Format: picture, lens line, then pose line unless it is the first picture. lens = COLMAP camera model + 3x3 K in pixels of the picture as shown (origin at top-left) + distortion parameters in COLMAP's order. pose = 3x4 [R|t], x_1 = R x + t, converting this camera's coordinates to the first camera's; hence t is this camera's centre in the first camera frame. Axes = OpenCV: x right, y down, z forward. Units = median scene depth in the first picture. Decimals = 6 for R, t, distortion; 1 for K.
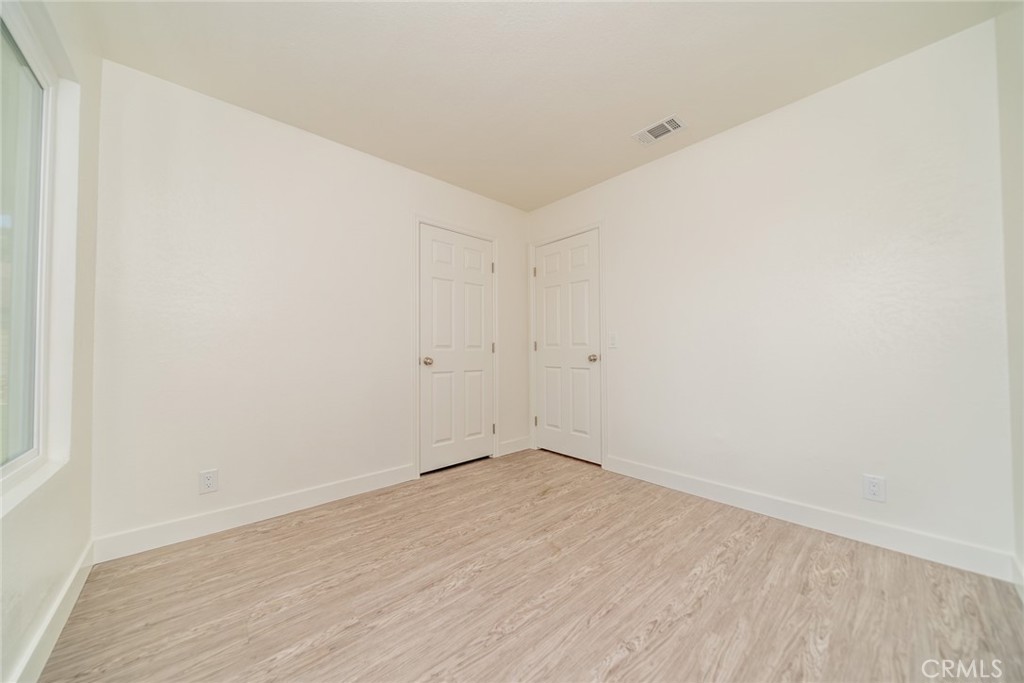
lens RADIAL K [[350.5, 0, 506.3], [0, 350.5, 350.5], [0, 0, 1]] dist [-0.007627, -0.000263]
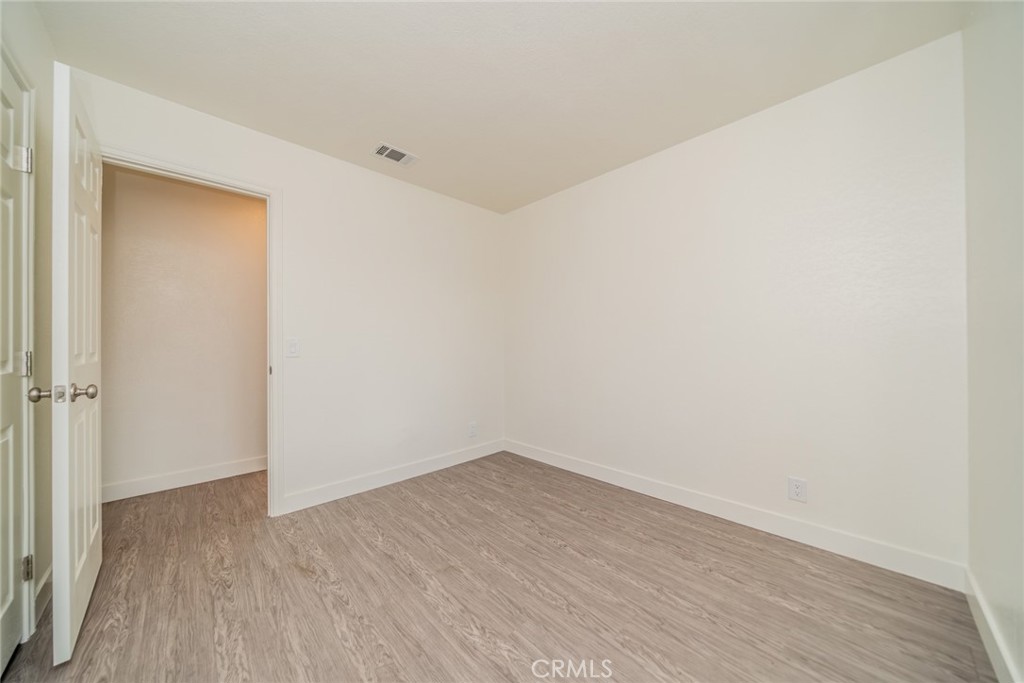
lens RADIAL K [[350.5, 0, 514.9], [0, 350.5, 348.8], [0, 0, 1]] dist [-0.007627, -0.000263]
pose [[-0.044989, -0.007091, 0.998962, -0.824883], [0.004937, 0.999961, 0.007320, -0.045520], [-0.998975, 0.005262, -0.044952, 0.860369]]
